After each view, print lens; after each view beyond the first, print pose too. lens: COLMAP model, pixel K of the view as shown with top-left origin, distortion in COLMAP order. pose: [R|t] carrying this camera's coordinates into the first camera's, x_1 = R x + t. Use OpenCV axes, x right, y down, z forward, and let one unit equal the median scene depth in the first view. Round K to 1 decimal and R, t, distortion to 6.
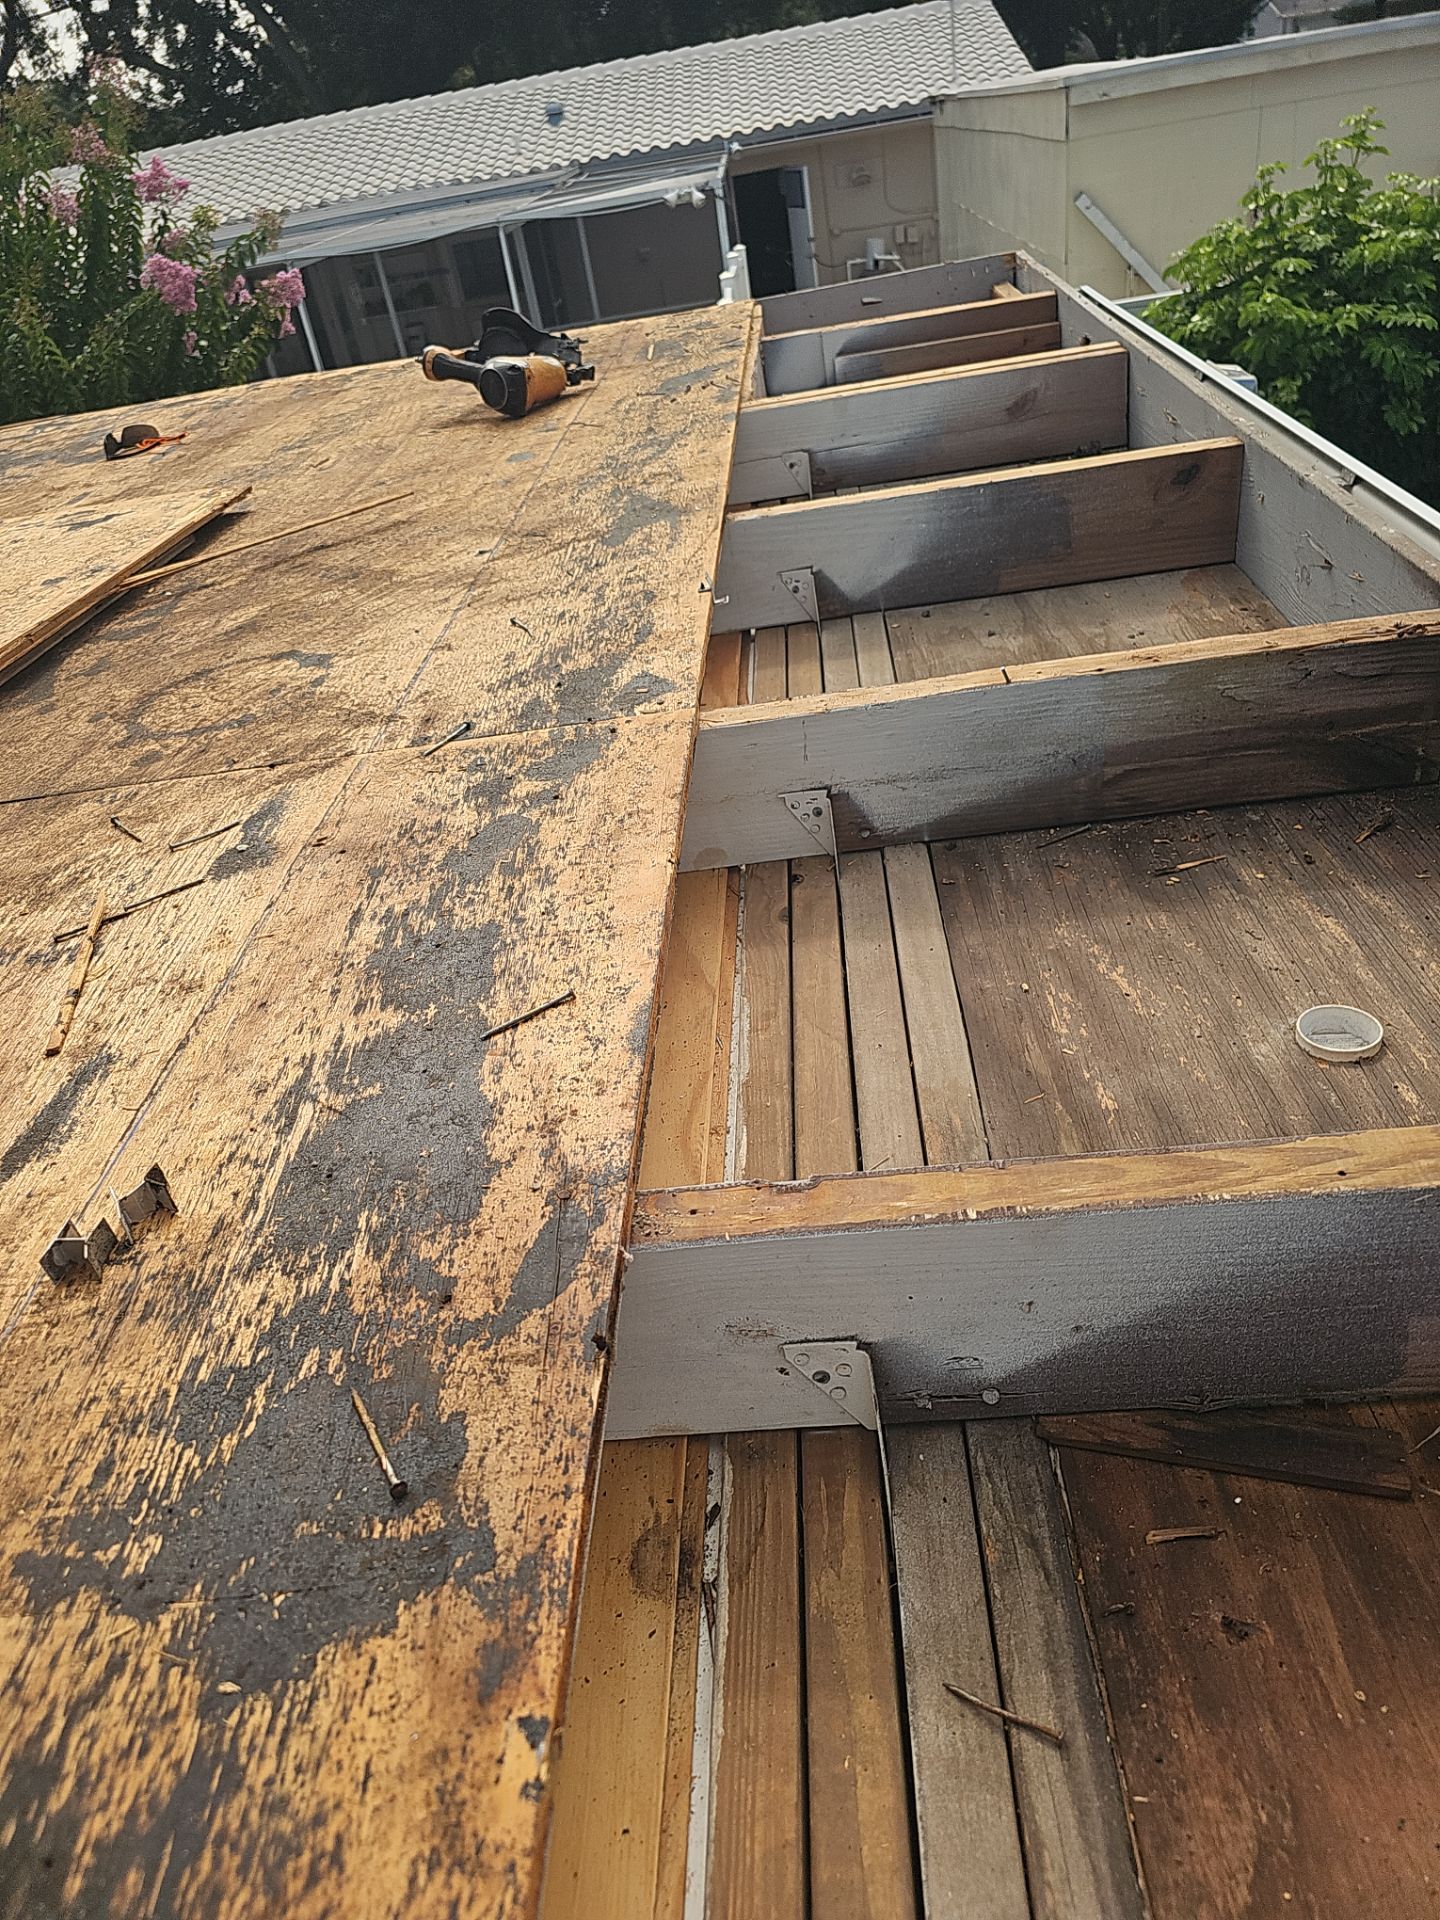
lens RADIAL K [[1258.5, 0, 719.3], [0, 1258.5, 971.3], [0, 0, 1]] dist [0.025864, -0.023291]
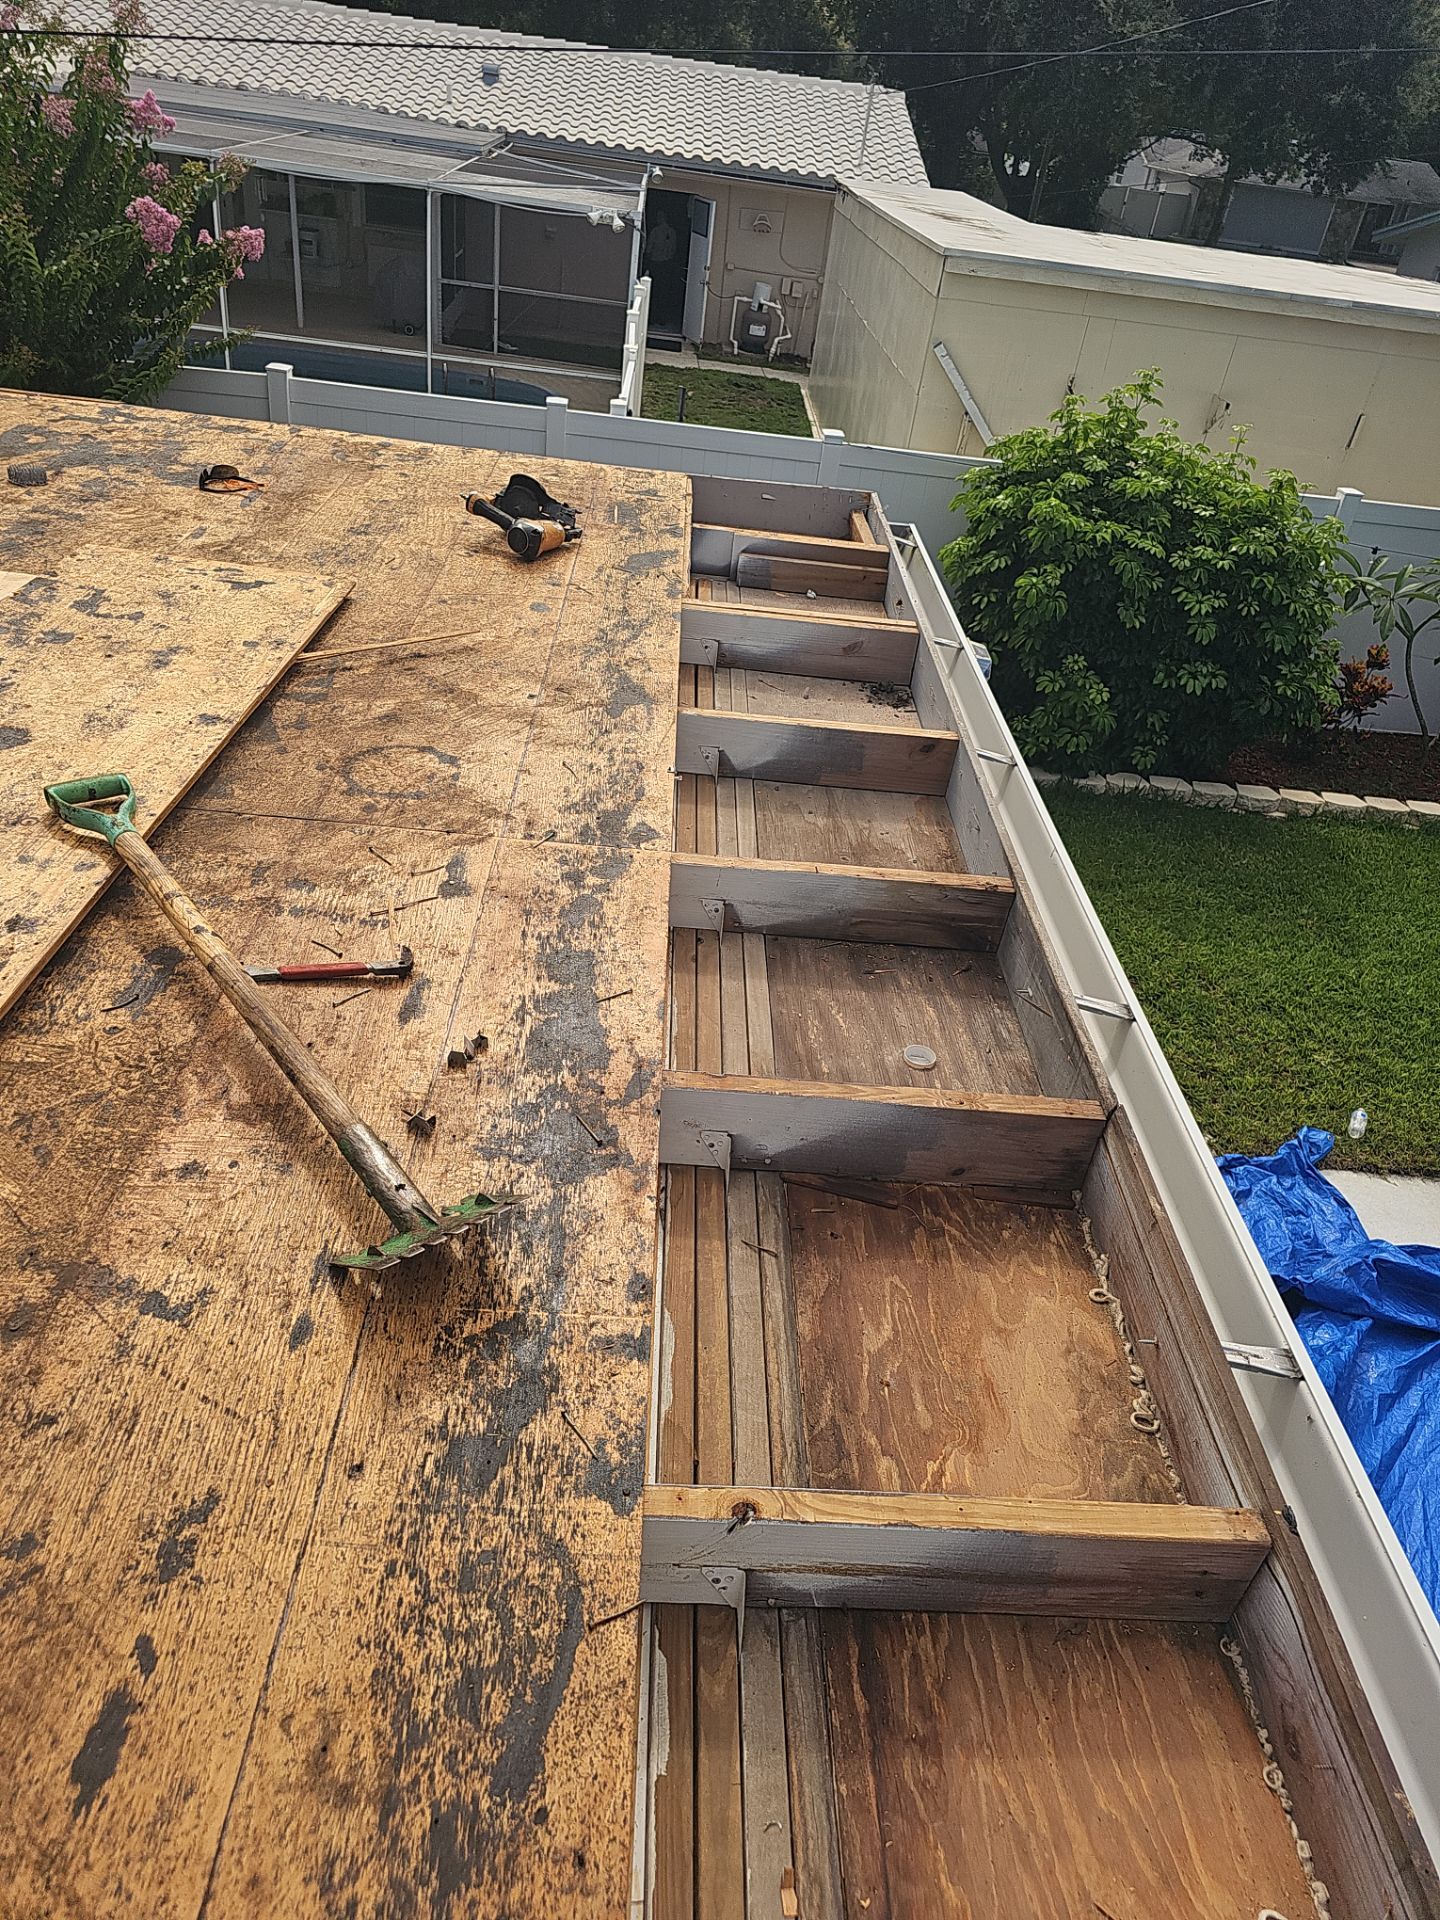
lens RADIAL K [[1258.5, 0, 710.4], [0, 1258.5, 958.8], [0, 0, 1]] dist [0.025864, -0.023291]
pose [[0.964396, 0.181660, 0.192199, -0.327563], [-0.185791, 0.982583, 0.003537, -0.057918], [-0.188209, -0.039120, 0.981350, -1.060959]]
